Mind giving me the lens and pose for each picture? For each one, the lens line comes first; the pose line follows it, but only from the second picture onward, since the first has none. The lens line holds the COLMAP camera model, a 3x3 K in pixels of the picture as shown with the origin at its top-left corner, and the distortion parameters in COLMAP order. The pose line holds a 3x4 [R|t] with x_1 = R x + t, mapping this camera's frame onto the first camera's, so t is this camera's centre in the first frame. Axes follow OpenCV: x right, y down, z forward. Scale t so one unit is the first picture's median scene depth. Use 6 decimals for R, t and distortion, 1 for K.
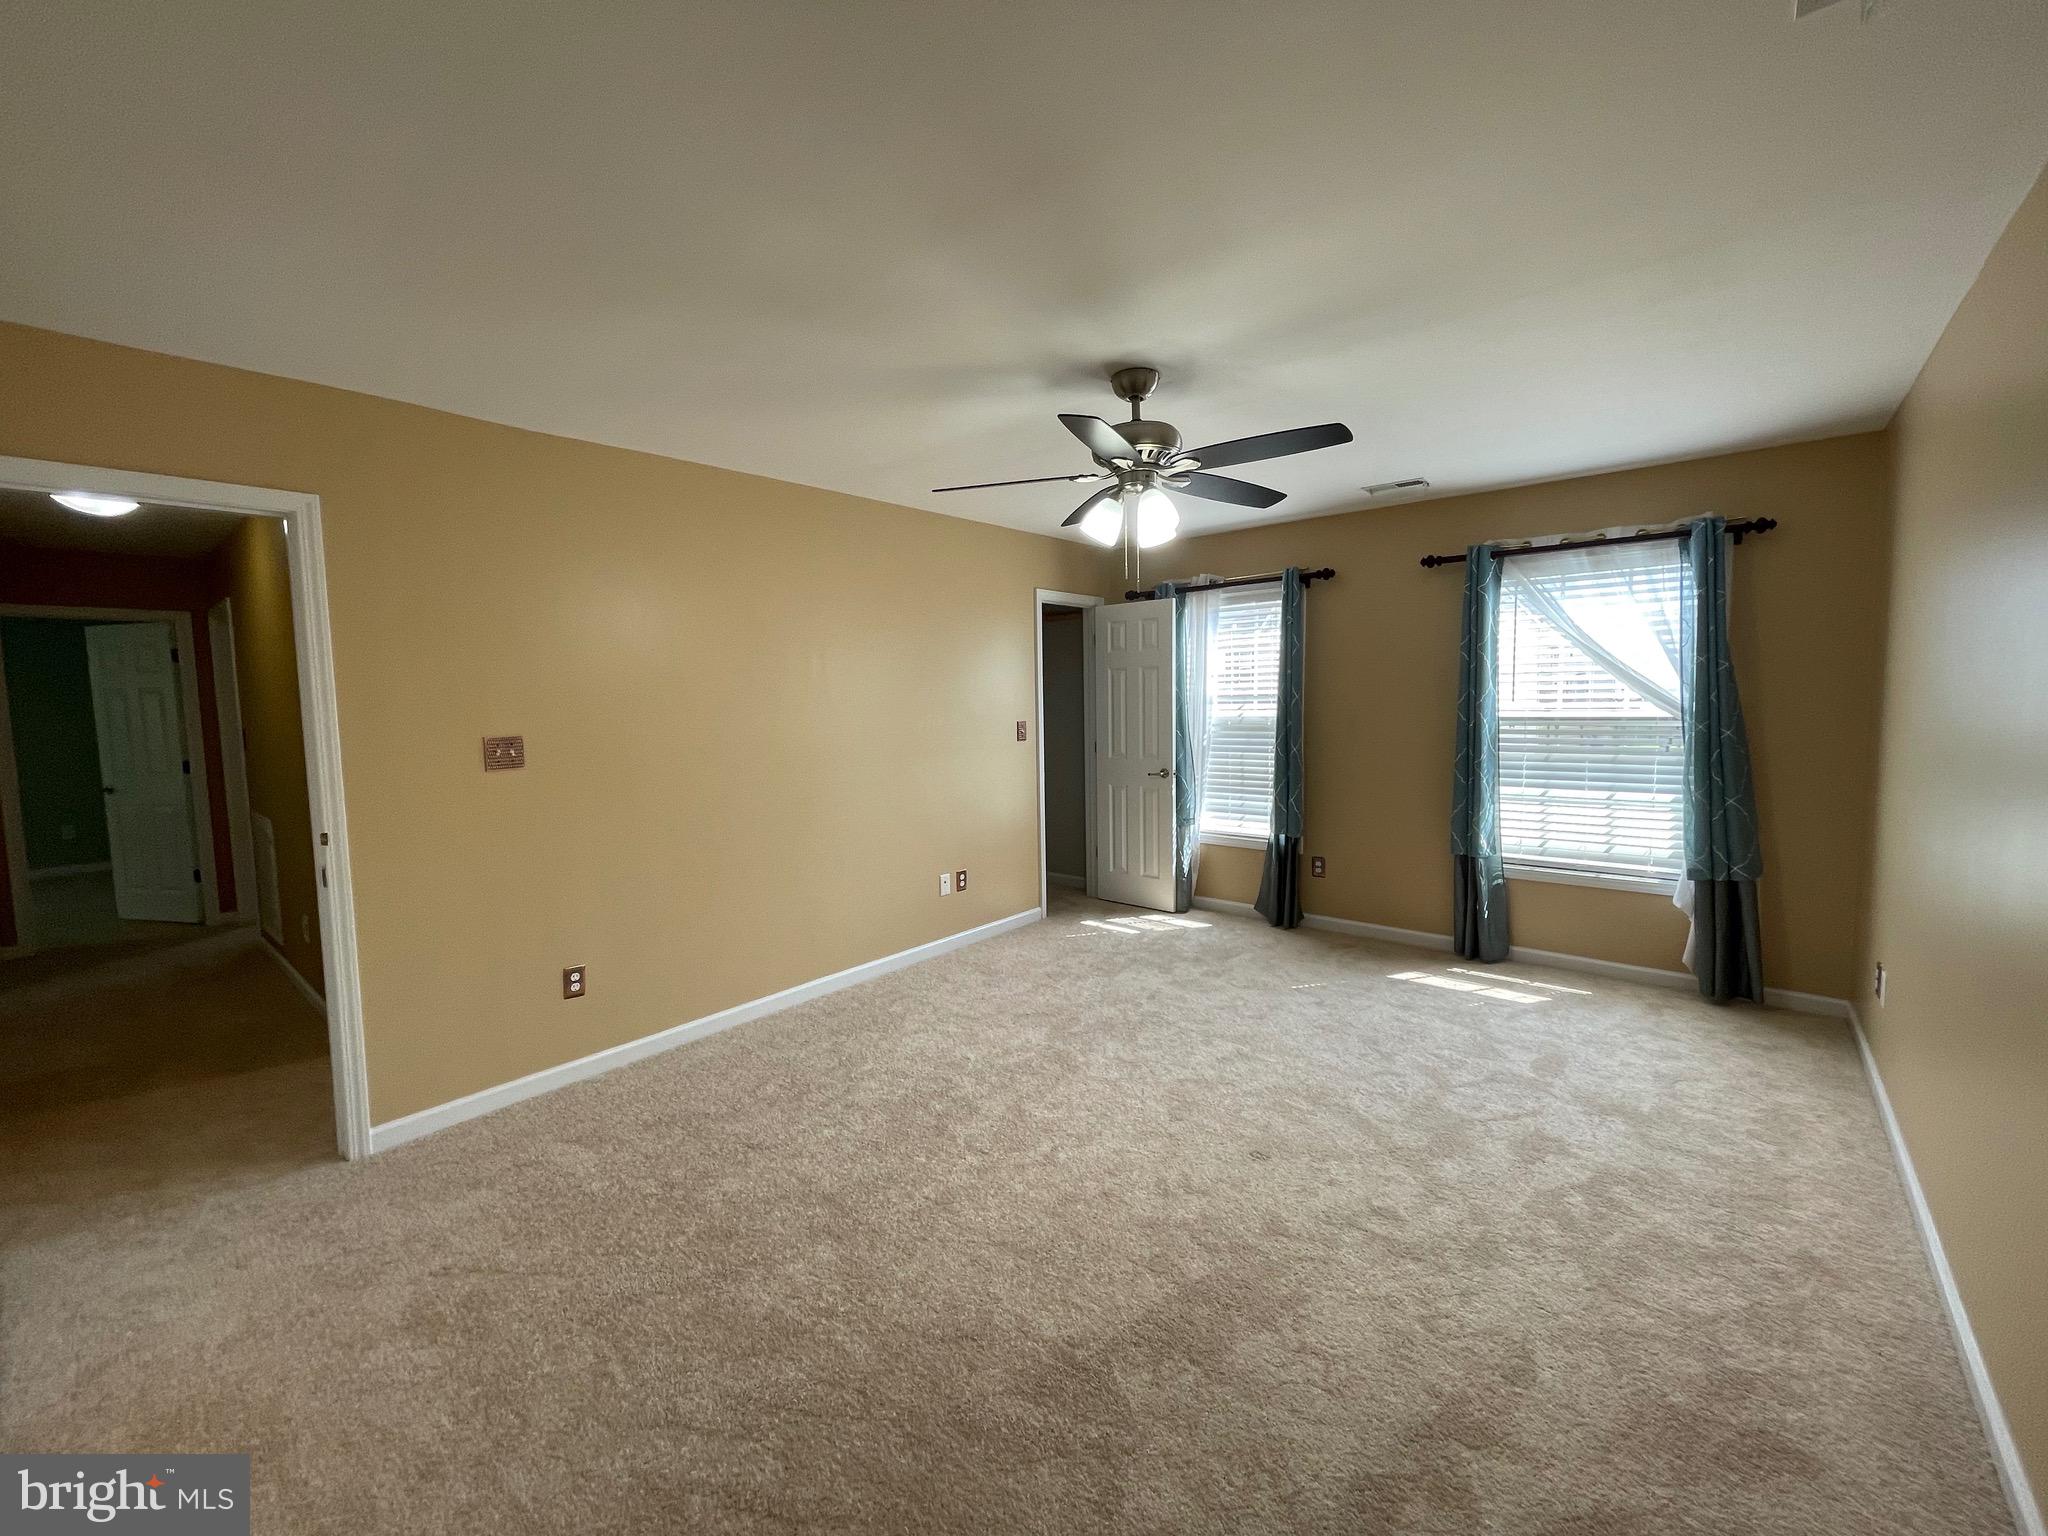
lens RADIAL K [[840.2, 0, 1012.5], [0, 840.2, 762.9], [0, 0, 1]] dist [0.018602, 0.000521]
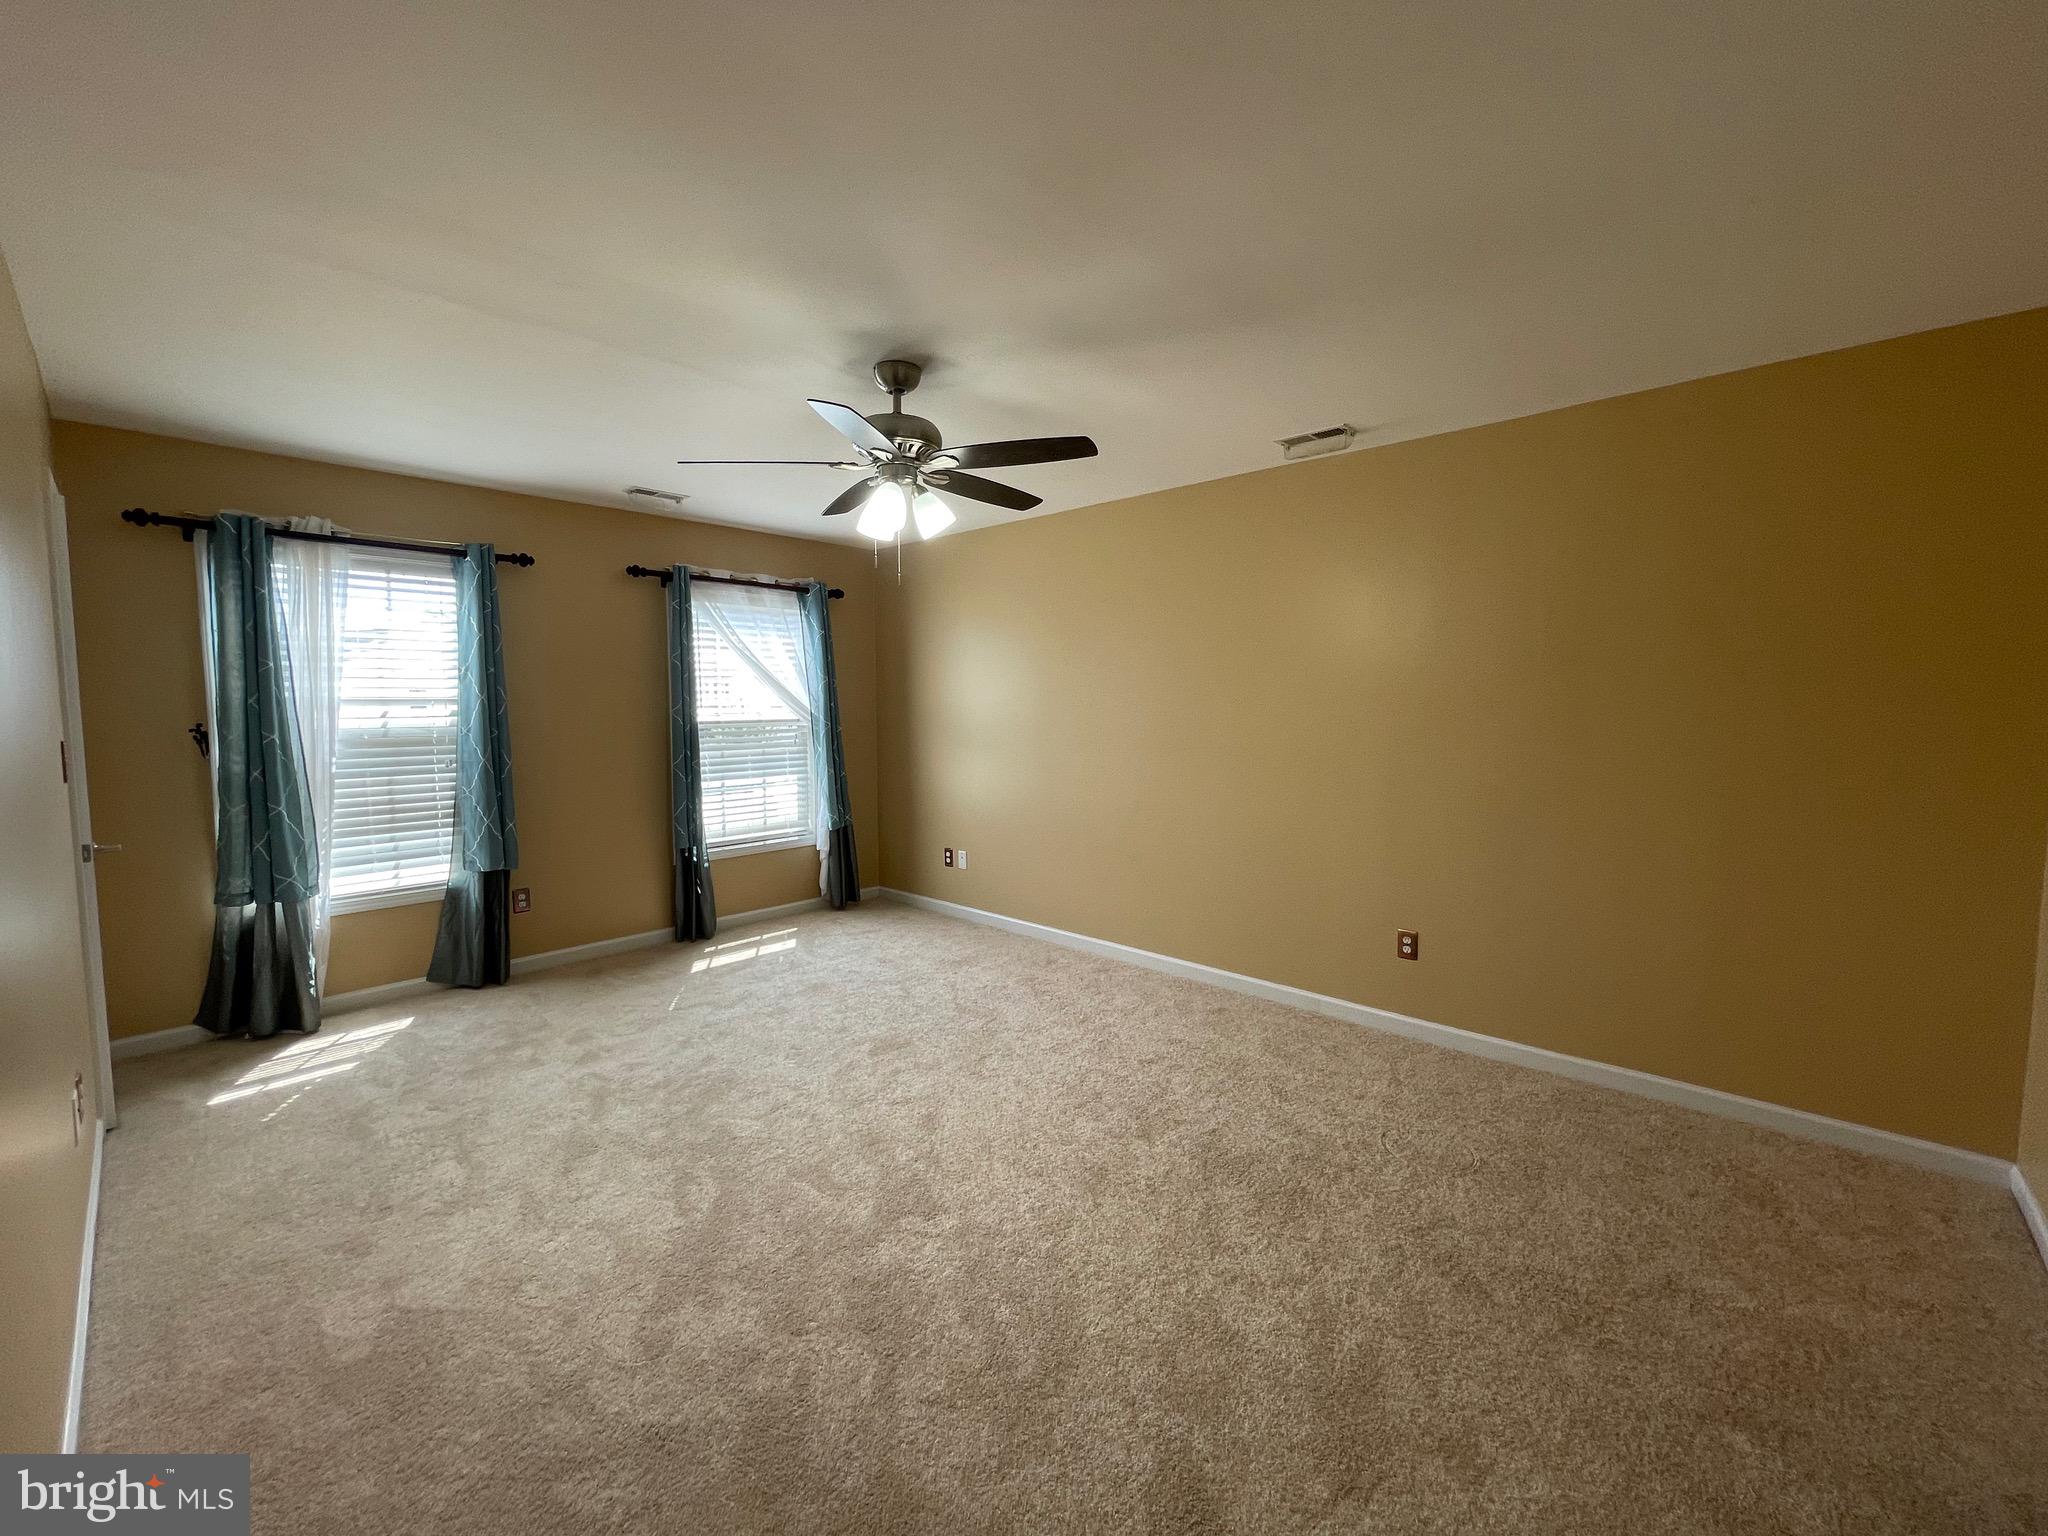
lens RADIAL K [[840.2, 0, 1012.5], [0, 840.2, 762.9], [0, 0, 1]] dist [0.018602, 0.000521]
pose [[0.050760, -0.055466, 0.997169, -0.495056], [0.083915, 0.995163, 0.051083, -0.018965], [-0.995179, 0.081085, 0.055169, 0.482020]]
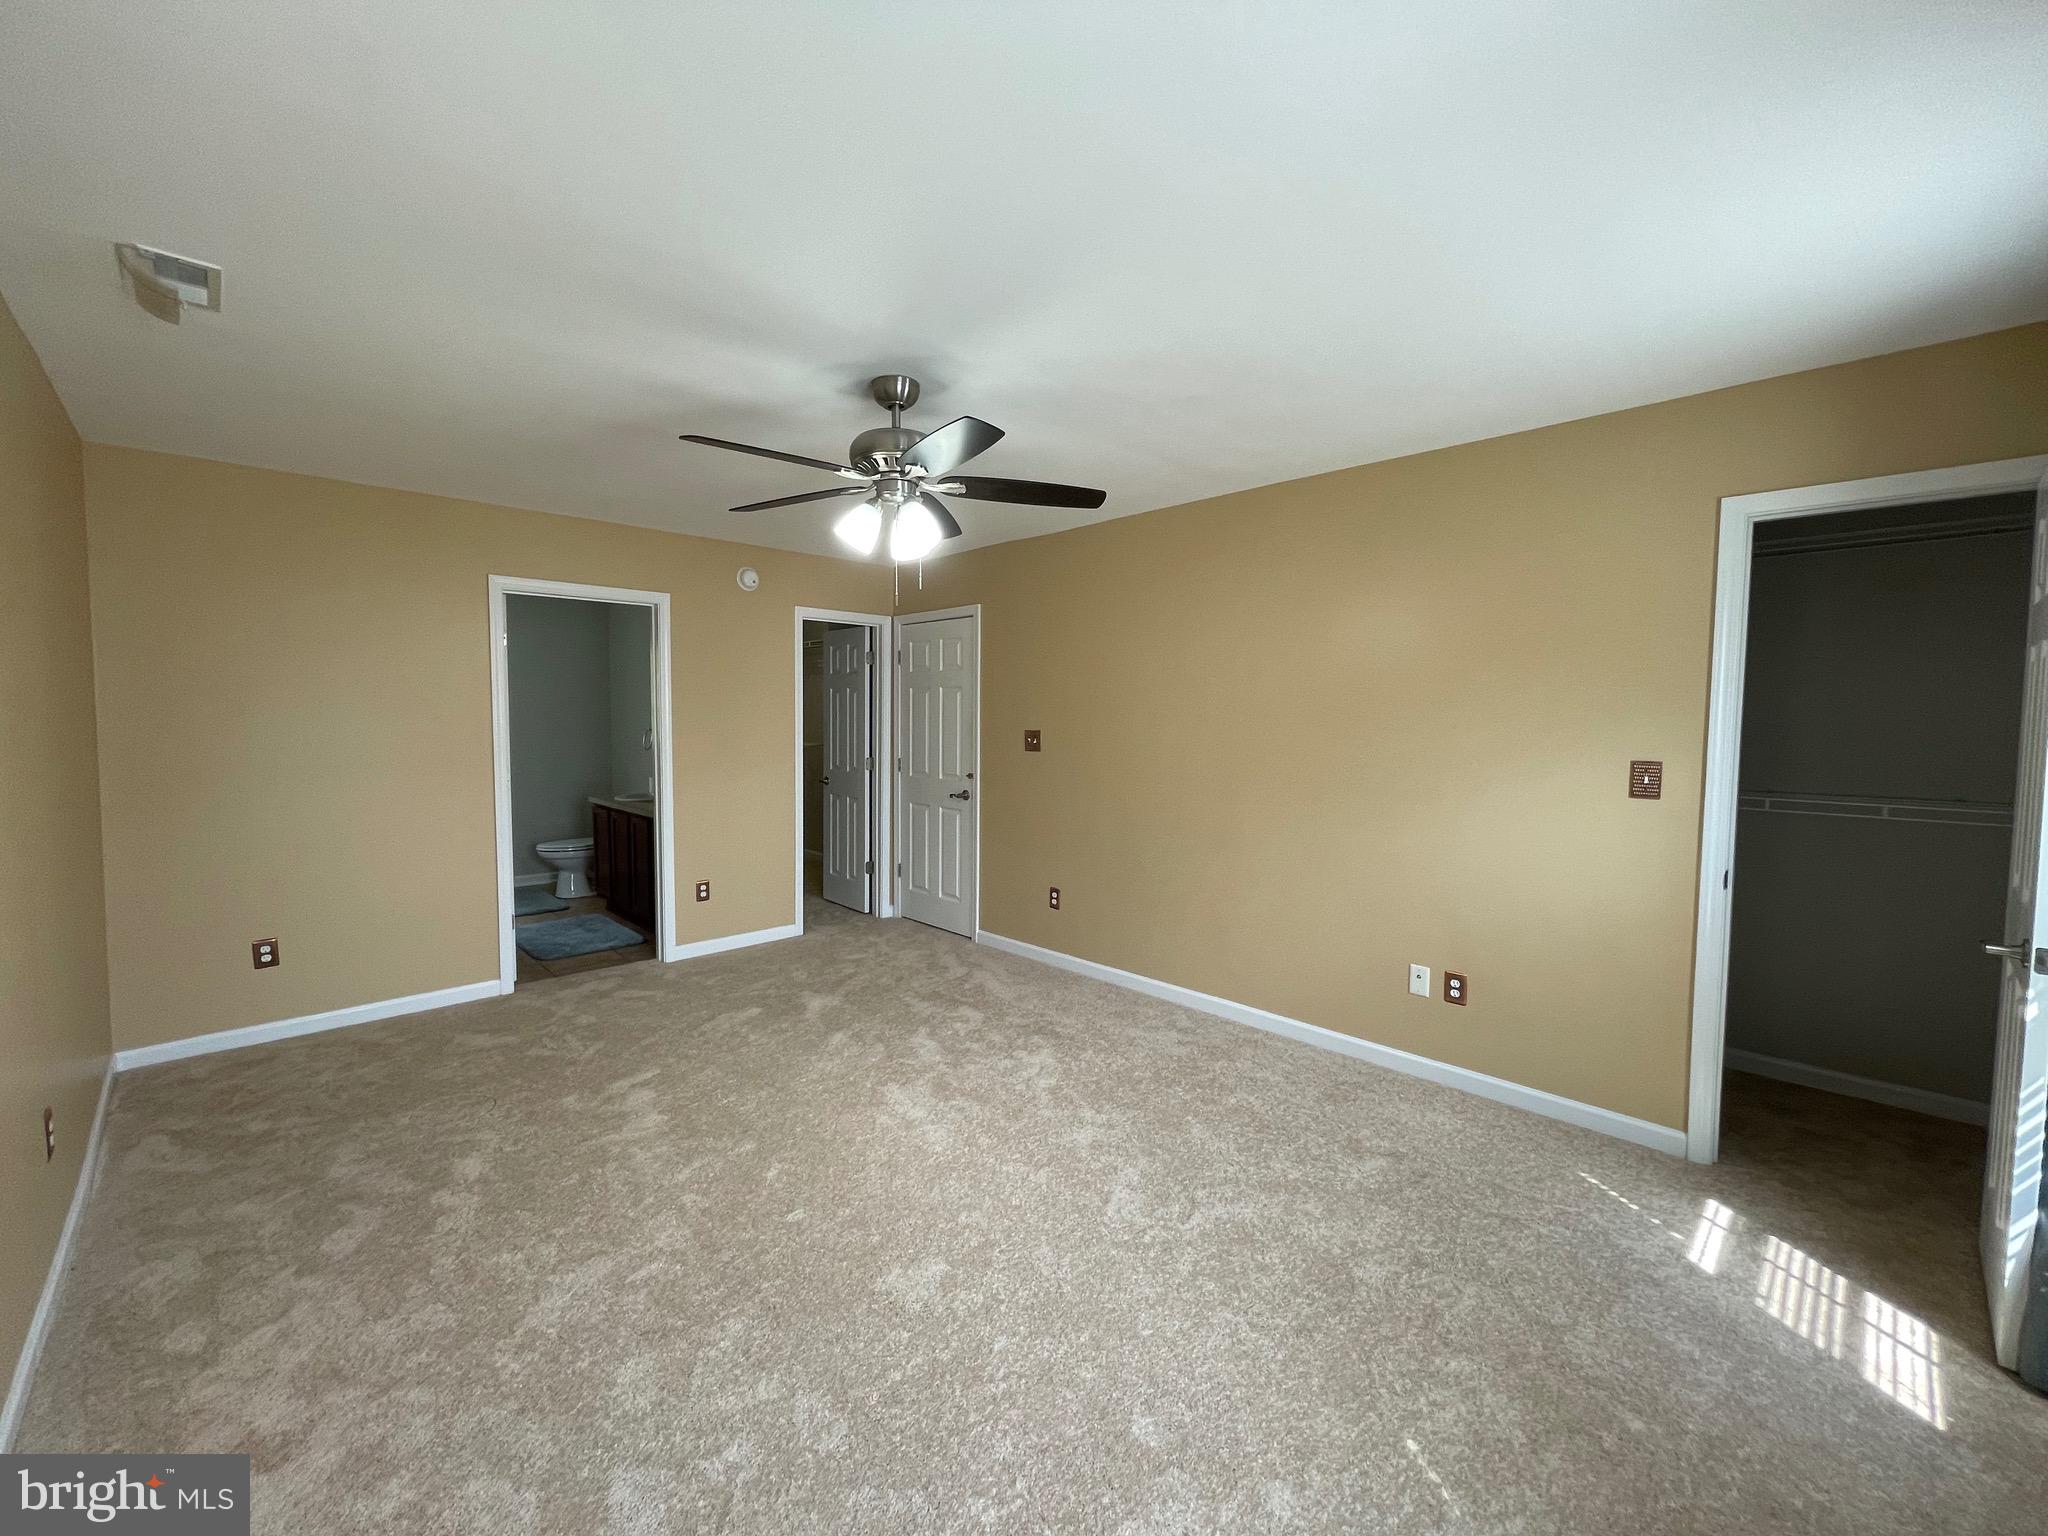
lens RADIAL K [[840.2, 0, 1012.5], [0, 840.2, 762.9], [0, 0, 1]] dist [0.018602, 0.000521]
pose [[-0.099206, 0.070914, -0.992537, 0.644926], [-0.091557, 0.992576, 0.080068, -0.060797], [0.990846, 0.098817, -0.091977, 0.717840]]
